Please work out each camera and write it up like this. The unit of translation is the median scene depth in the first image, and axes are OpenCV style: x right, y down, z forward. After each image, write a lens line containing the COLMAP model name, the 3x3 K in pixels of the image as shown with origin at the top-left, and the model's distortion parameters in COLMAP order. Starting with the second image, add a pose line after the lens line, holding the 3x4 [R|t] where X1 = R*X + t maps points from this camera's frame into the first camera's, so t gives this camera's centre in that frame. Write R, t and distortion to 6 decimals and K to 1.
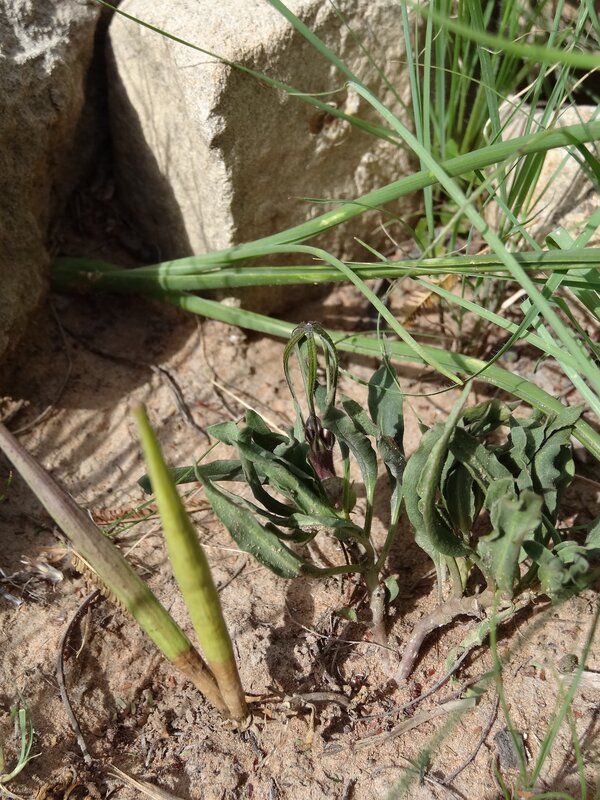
lens RADIAL K [[868.5, 0, 300.0], [0, 868.5, 400.0], [0, 0, 1]] dist [-0.006374, -0.014619]
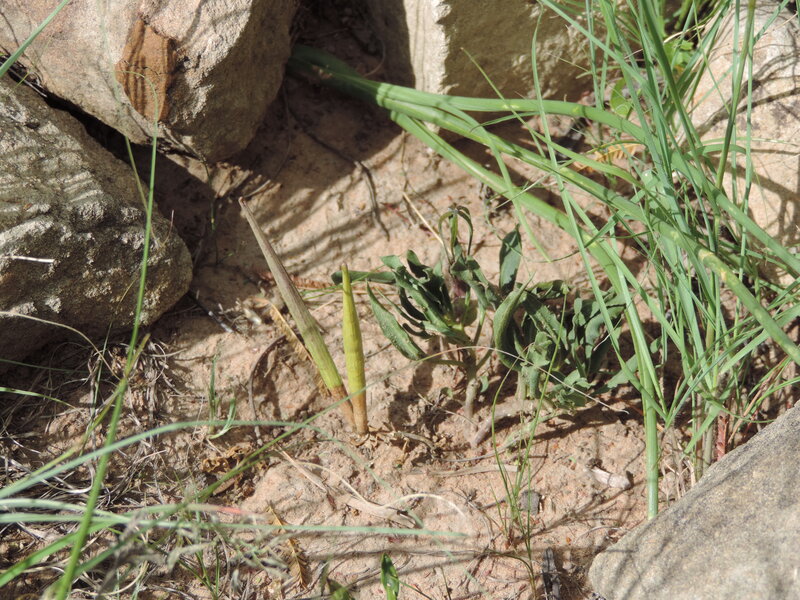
lens RADIAL K [[2330.1, 0, 400.0], [0, 2330.1, 300.0], [0, 0, 1]] dist [-0.013763, -0.094768]
pose [[0.966822, 0.234225, -0.101947, 0.316214], [-0.212301, 0.958701, 0.189263, -0.586694], [0.142067, -0.161340, 0.976620, -2.632743]]
